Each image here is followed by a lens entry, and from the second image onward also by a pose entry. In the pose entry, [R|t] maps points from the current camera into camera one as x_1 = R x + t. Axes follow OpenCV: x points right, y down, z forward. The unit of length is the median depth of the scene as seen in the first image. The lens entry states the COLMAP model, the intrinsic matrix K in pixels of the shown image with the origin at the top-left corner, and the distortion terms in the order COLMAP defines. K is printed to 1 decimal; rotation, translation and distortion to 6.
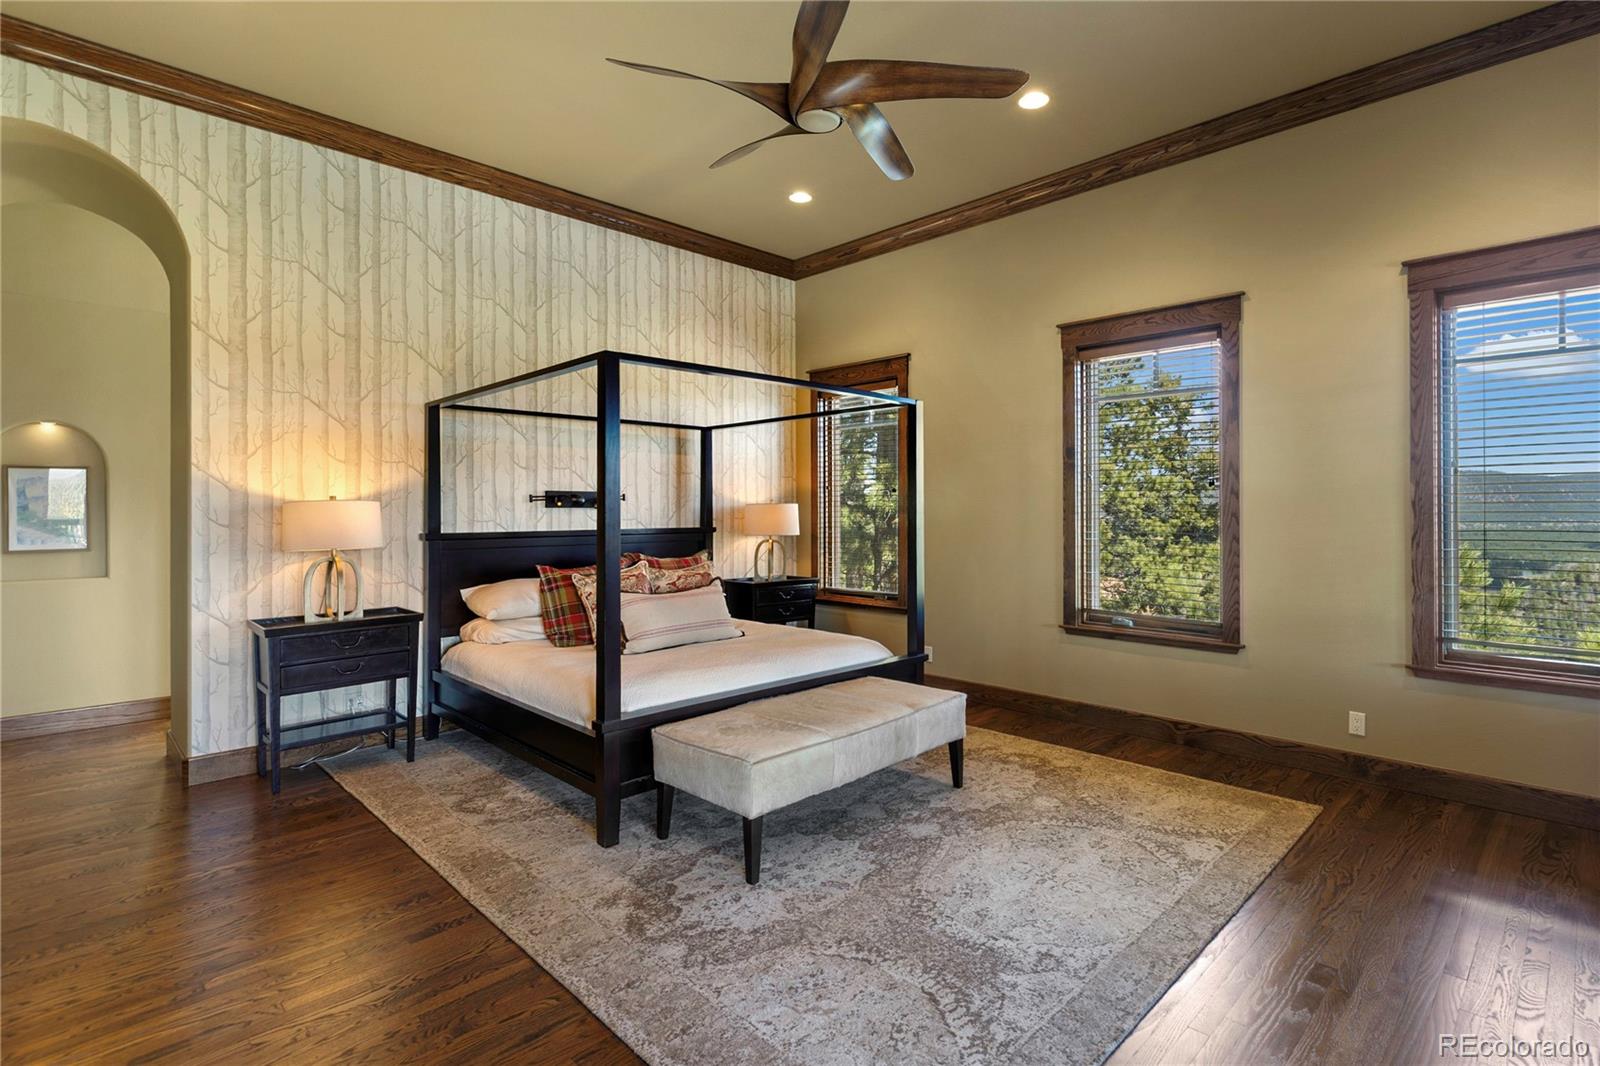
lens RADIAL K [[771.9, 0, 839.2], [0, 771.9, 503.4], [0, 0, 1]] dist [0.008110, 0.000092]
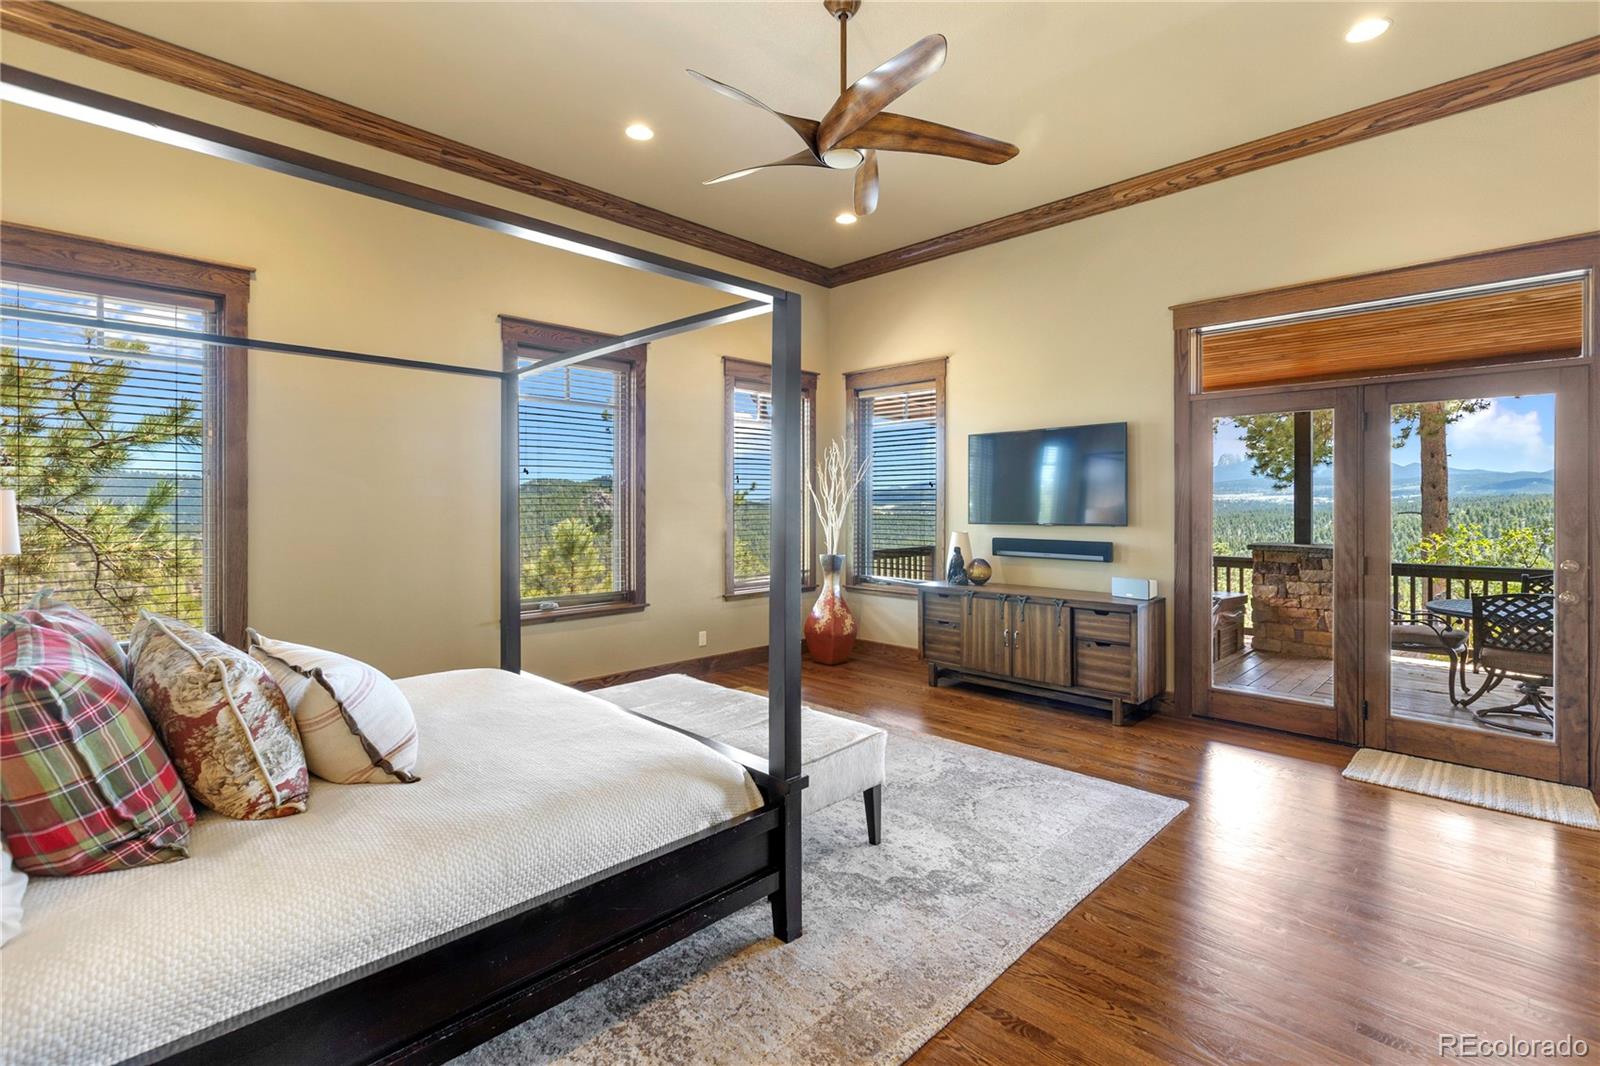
lens RADIAL K [[730.7, 0, 805.4], [0, 730.7, 501.0], [0, 0, 1]] dist [0.003888, 0.000724]
pose [[0.005240, 0.006432, 0.999966, -1.110956], [-0.007328, 0.999953, -0.006394, 0.015104], [-0.999959, -0.007294, 0.005287, 1.063826]]
